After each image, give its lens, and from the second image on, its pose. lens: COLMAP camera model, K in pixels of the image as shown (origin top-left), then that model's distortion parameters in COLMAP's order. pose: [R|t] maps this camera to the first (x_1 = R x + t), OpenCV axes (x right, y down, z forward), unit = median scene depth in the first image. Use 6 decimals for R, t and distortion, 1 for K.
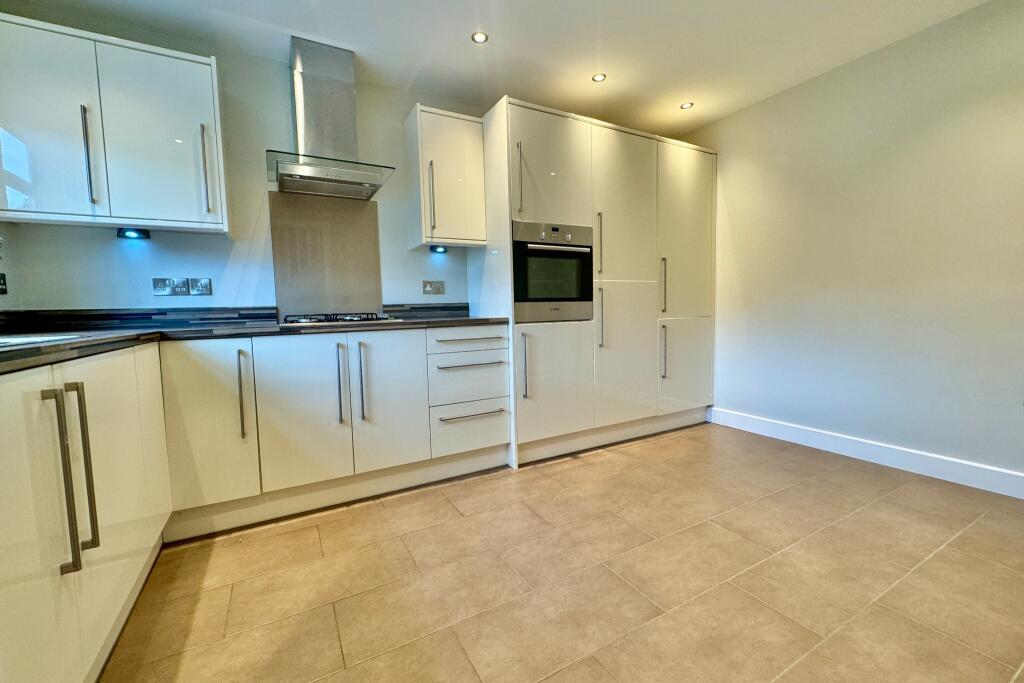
lens RADIAL K [[413.3, 0, 511.1], [0, 413.3, 331.6], [0, 0, 1]] dist [0.002893, -0.000492]
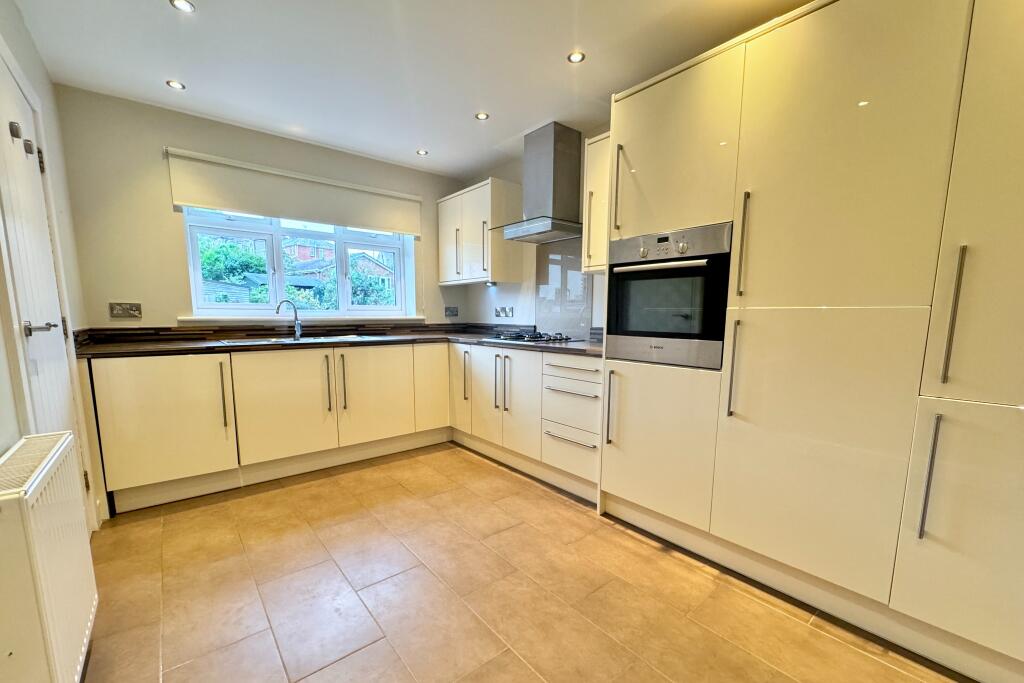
lens RADIAL K [[413.3, 0, 510.0], [0, 413.3, 363.8], [0, 0, 1]] dist [0.002893, -0.000492]
pose [[0.194730, 0.144532, -0.970150, 0.870318], [-0.064417, 0.988833, 0.134386, -0.119058], [0.978739, 0.036325, 0.201866, 0.642049]]
